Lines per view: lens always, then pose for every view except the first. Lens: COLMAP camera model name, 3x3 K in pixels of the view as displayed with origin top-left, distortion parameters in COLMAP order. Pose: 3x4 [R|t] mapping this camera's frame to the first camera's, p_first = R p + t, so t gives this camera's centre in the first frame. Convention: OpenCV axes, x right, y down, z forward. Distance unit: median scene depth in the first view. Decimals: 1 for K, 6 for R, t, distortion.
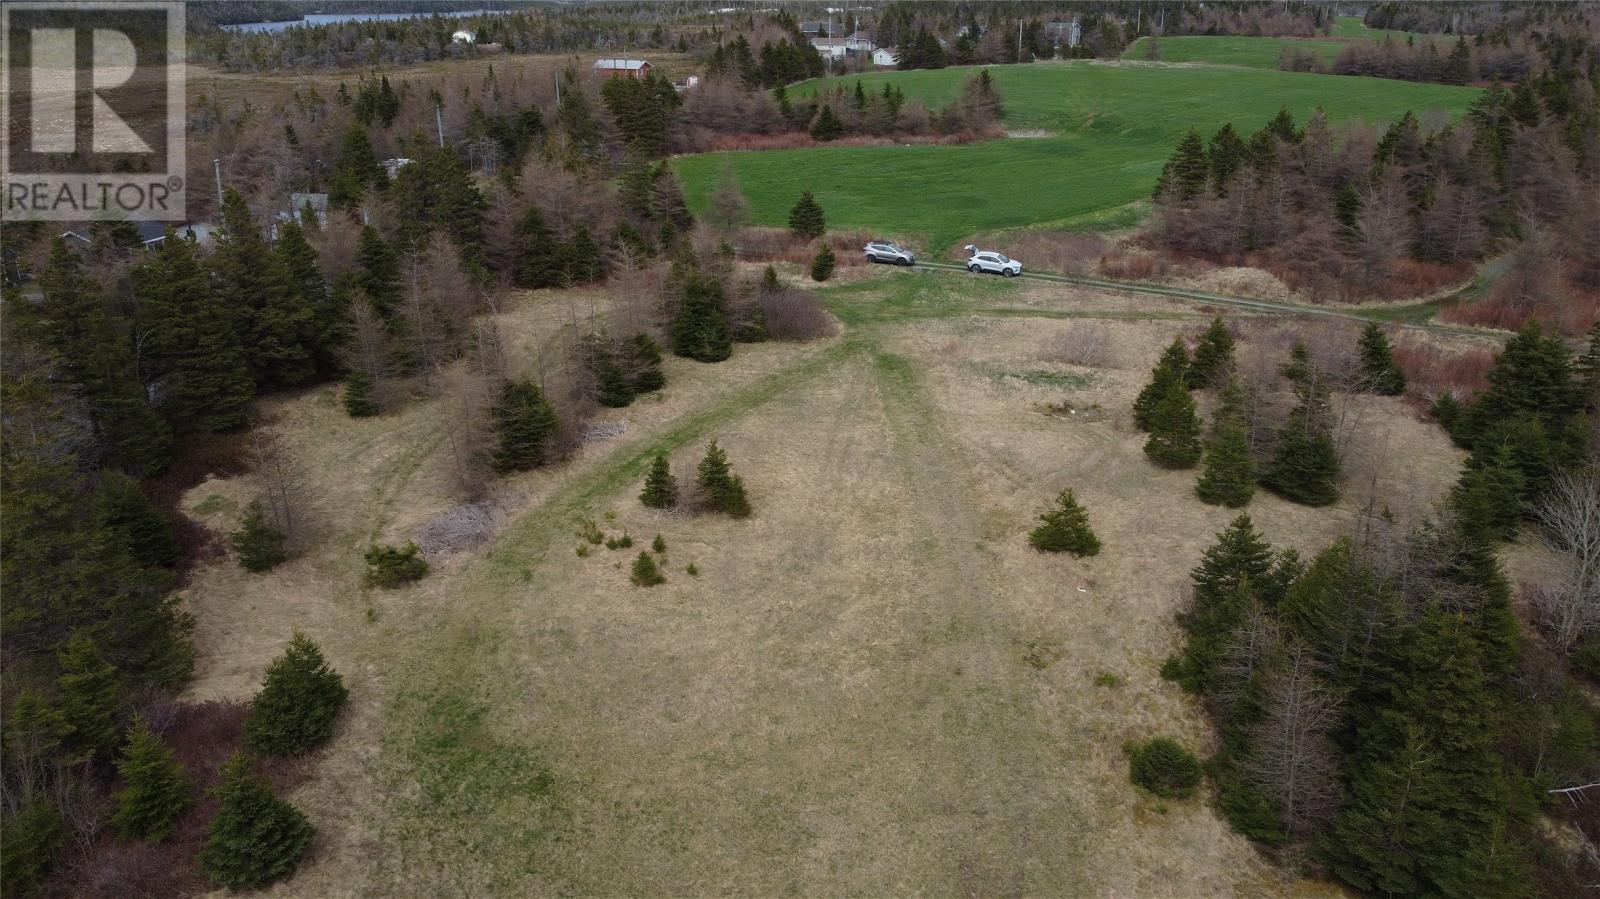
lens RADIAL K [[1210.9, 0, 783.7], [0, 1210.9, 468.5], [0, 0, 1]] dist [0.004369, -0.007315]
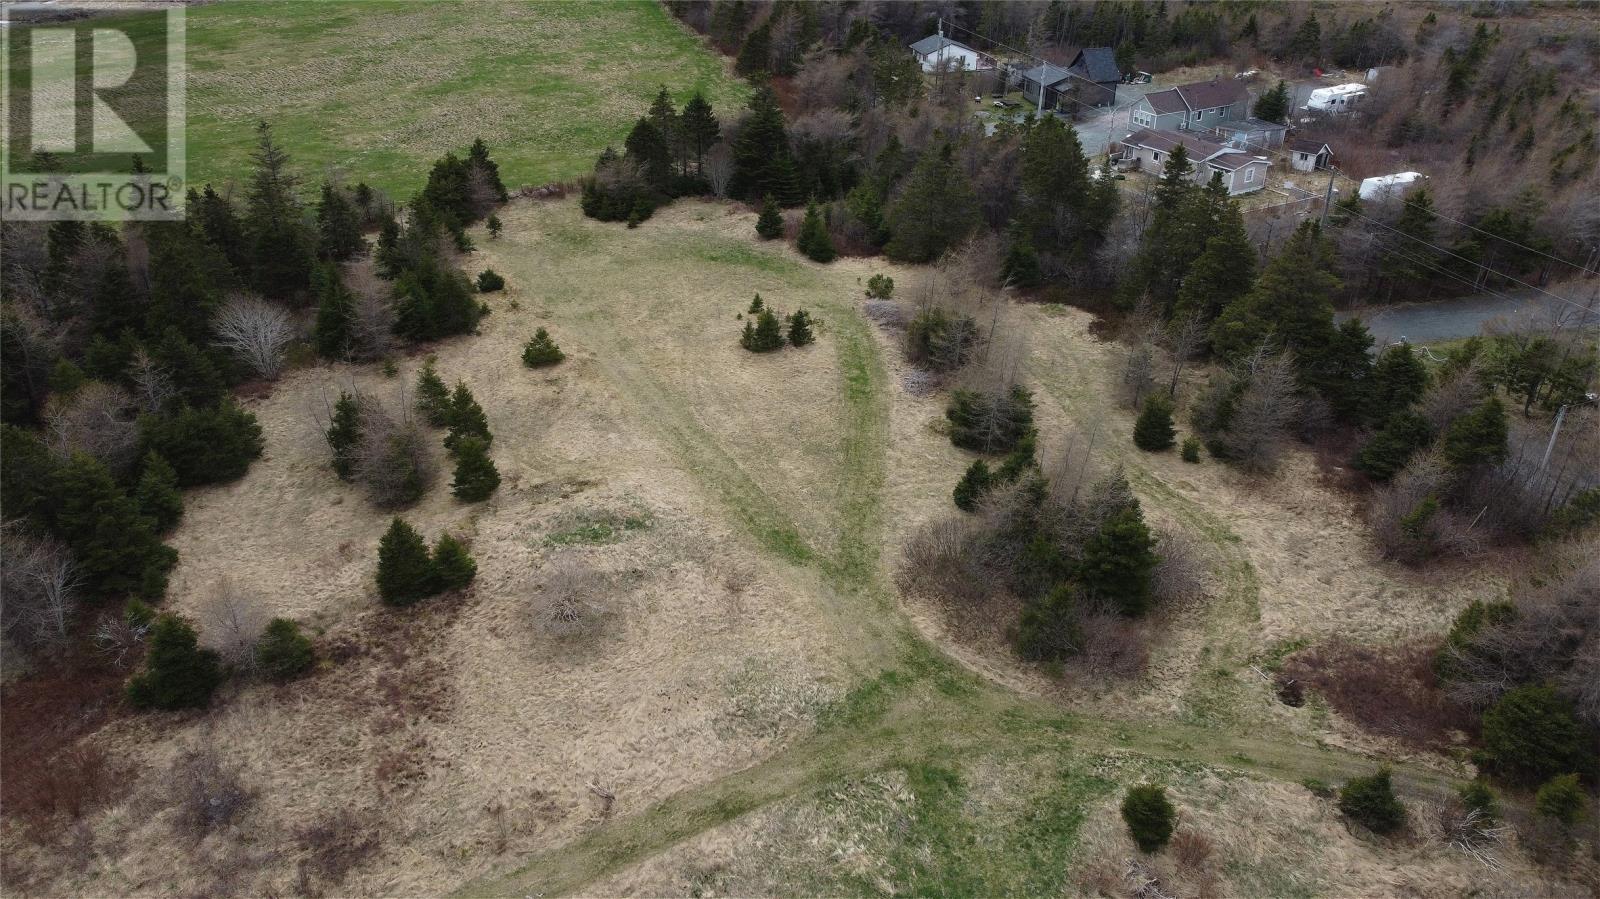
lens RADIAL K [[1210.9, 0, 793.7], [0, 1210.9, 459.0], [0, 0, 1]] dist [0.004369, -0.007315]
pose [[-0.893721, 0.216417, -0.392972, 0.433750], [-0.173734, 0.640640, 0.747929, -0.816887], [0.413618, 0.736712, -0.534954, 1.525484]]
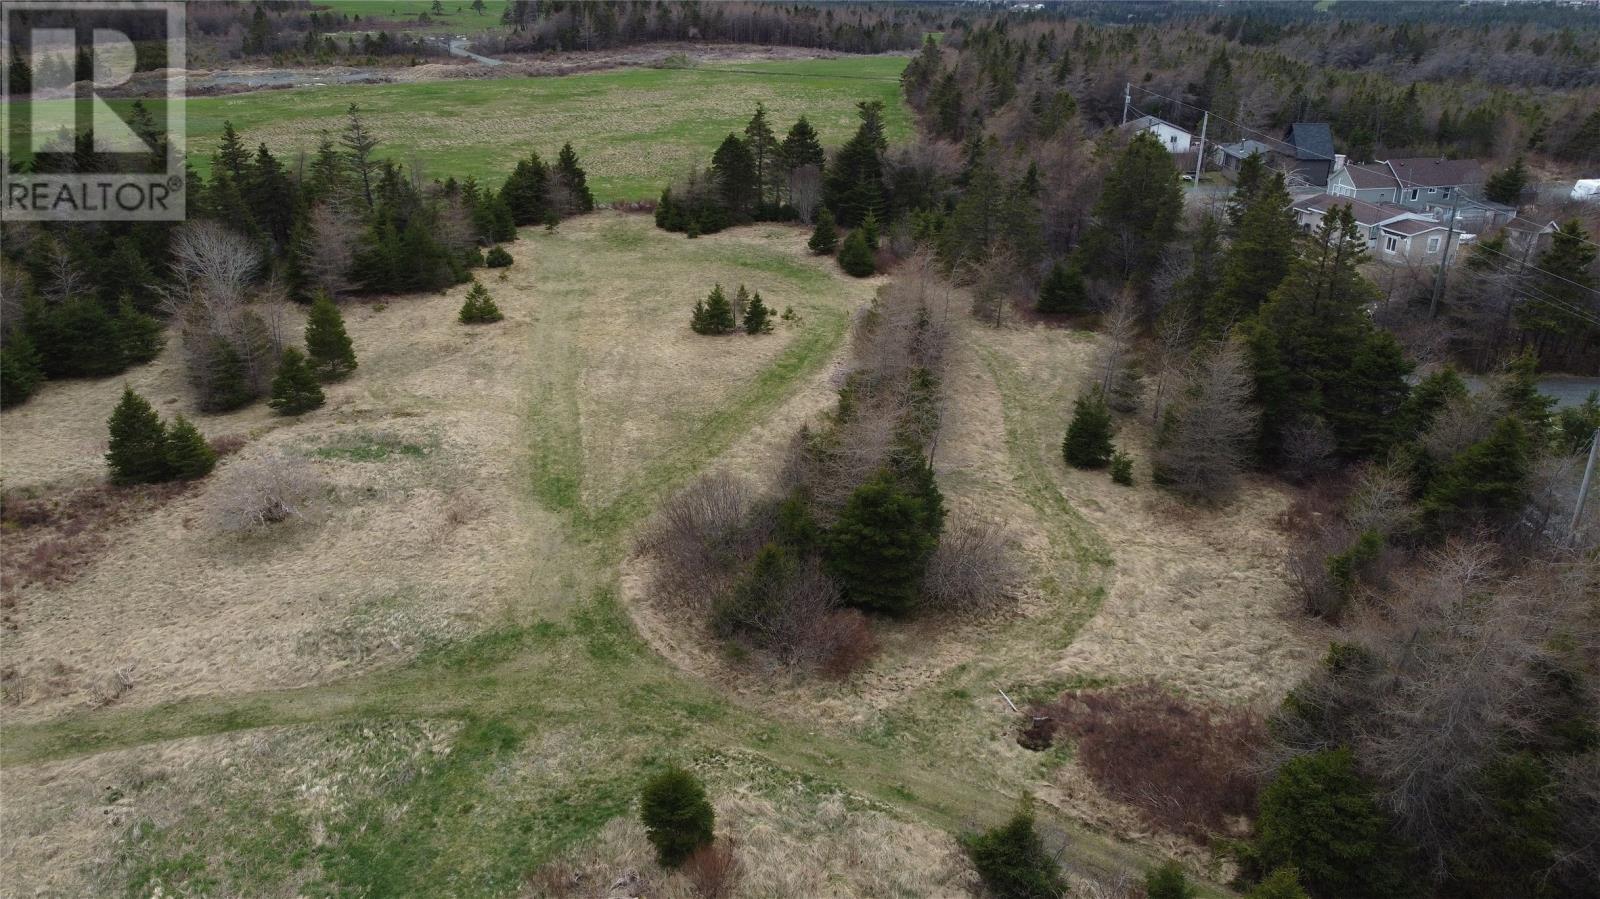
lens RADIAL K [[1210.9, 0, 796.6], [0, 1210.9, 453.4], [0, 0, 1]] dist [0.004369, -0.007315]
pose [[-0.985324, 0.056498, -0.161075, 0.067856], [-0.073251, 0.712380, 0.697961, -0.663682], [0.154180, 0.699516, -0.697787, 1.630807]]
